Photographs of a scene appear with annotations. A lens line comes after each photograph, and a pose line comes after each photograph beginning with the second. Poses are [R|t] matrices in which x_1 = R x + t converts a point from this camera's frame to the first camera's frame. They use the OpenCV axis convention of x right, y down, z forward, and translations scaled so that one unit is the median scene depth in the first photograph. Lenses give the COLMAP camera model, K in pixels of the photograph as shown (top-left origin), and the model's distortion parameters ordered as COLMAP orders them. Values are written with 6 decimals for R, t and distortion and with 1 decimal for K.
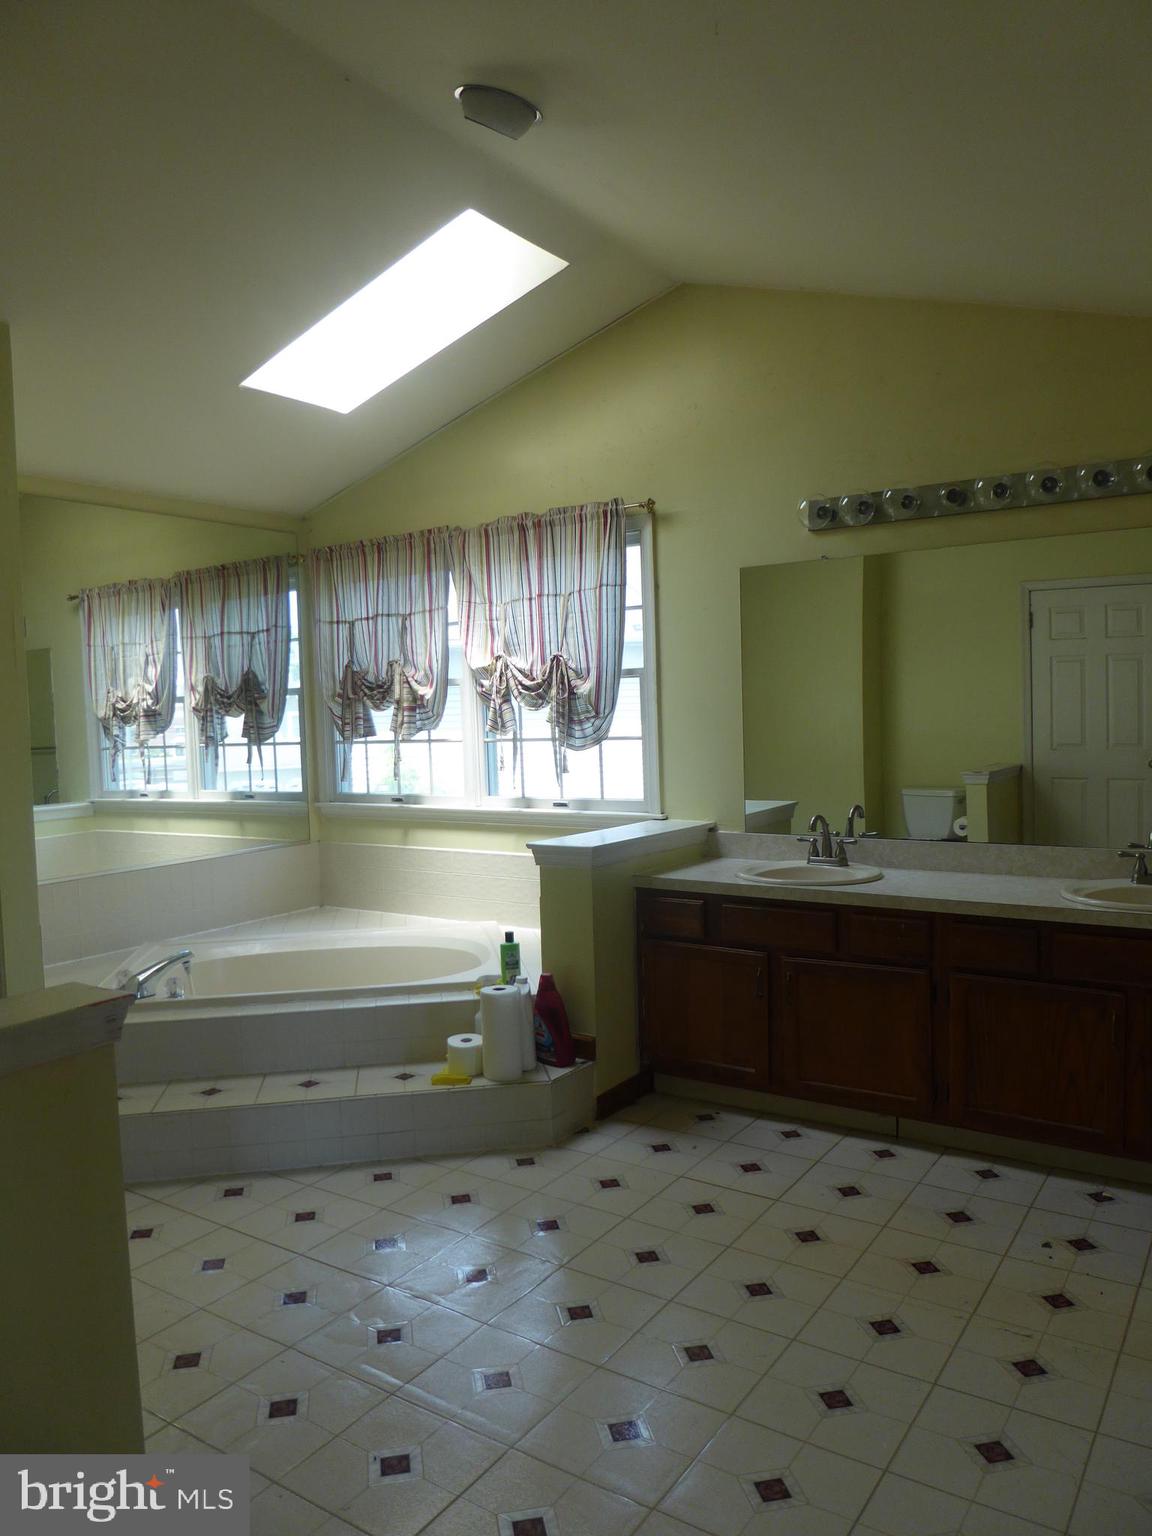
lens RADIAL K [[1102.8, 0, 576.0], [0, 1102.8, 768.0], [0, 0, 1]] dist [-0.018600, 0.001694]
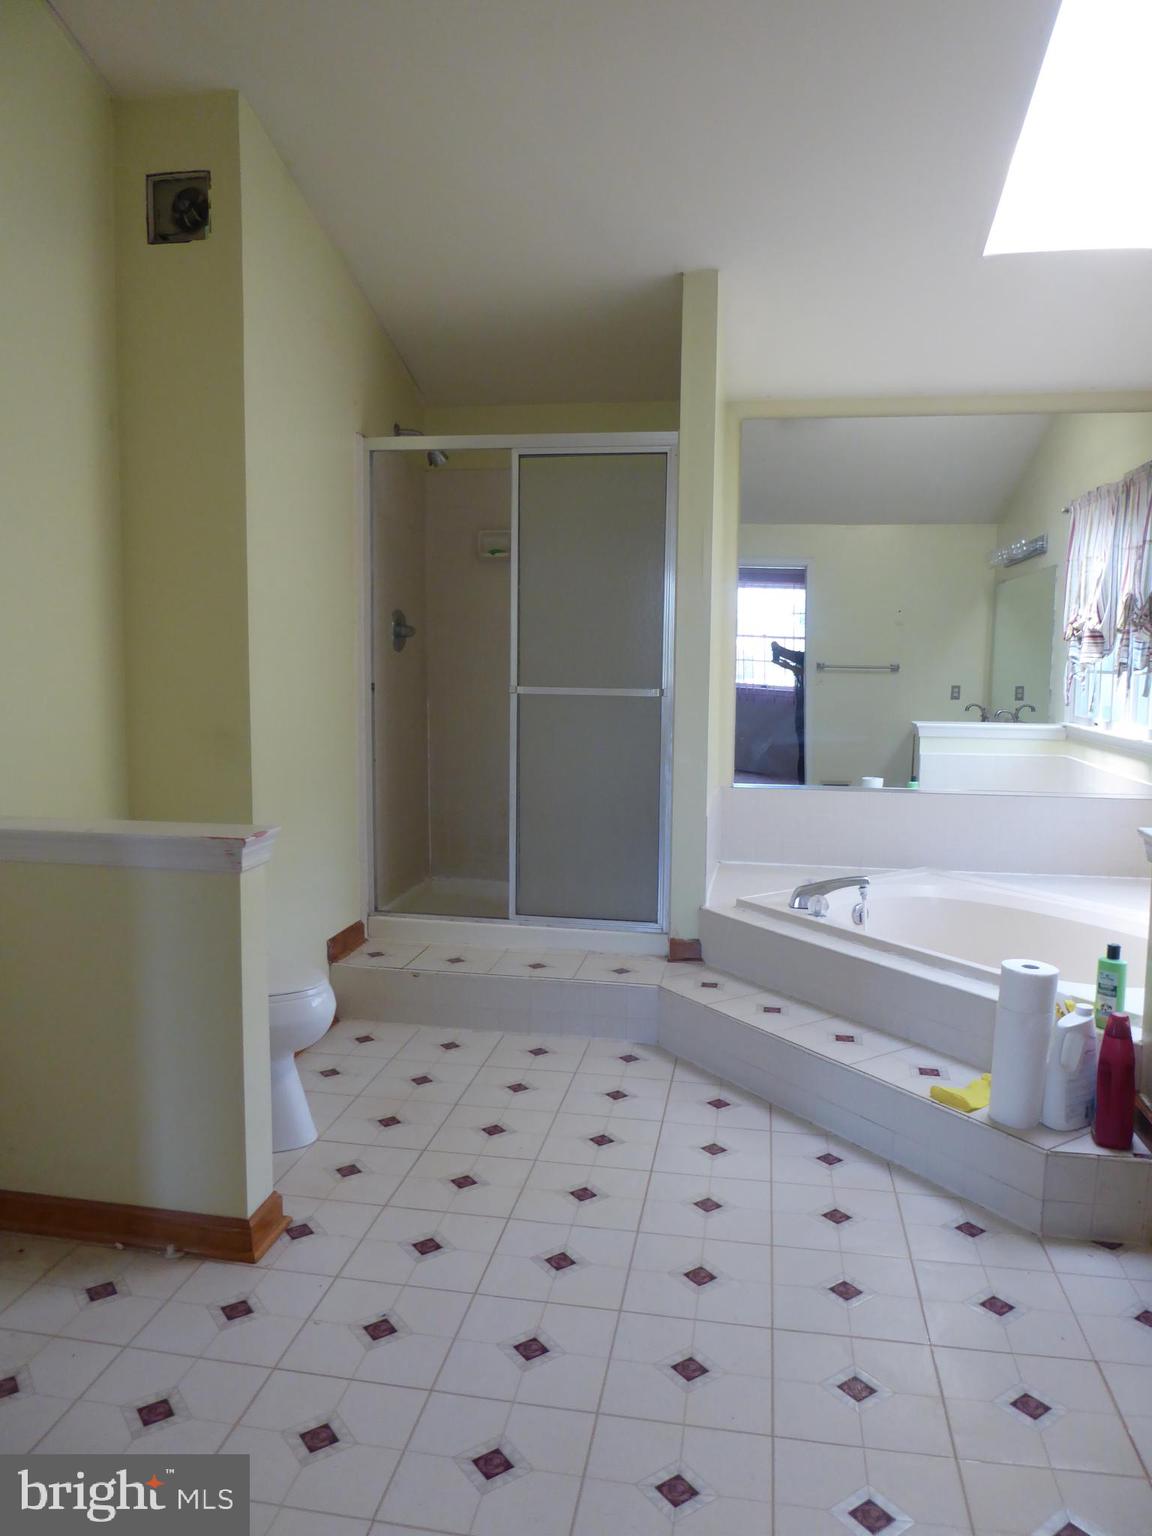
lens RADIAL K [[1090.0, 0, 576.0], [0, 1090.0, 768.0], [0, 0, 1]] dist [-0.028028, -0.001928]
pose [[0.405700, 0.133261, -0.904240, 0.424841], [-0.063414, 0.991034, 0.117601, -0.028592], [0.911804, 0.009631, 0.410513, 0.384627]]
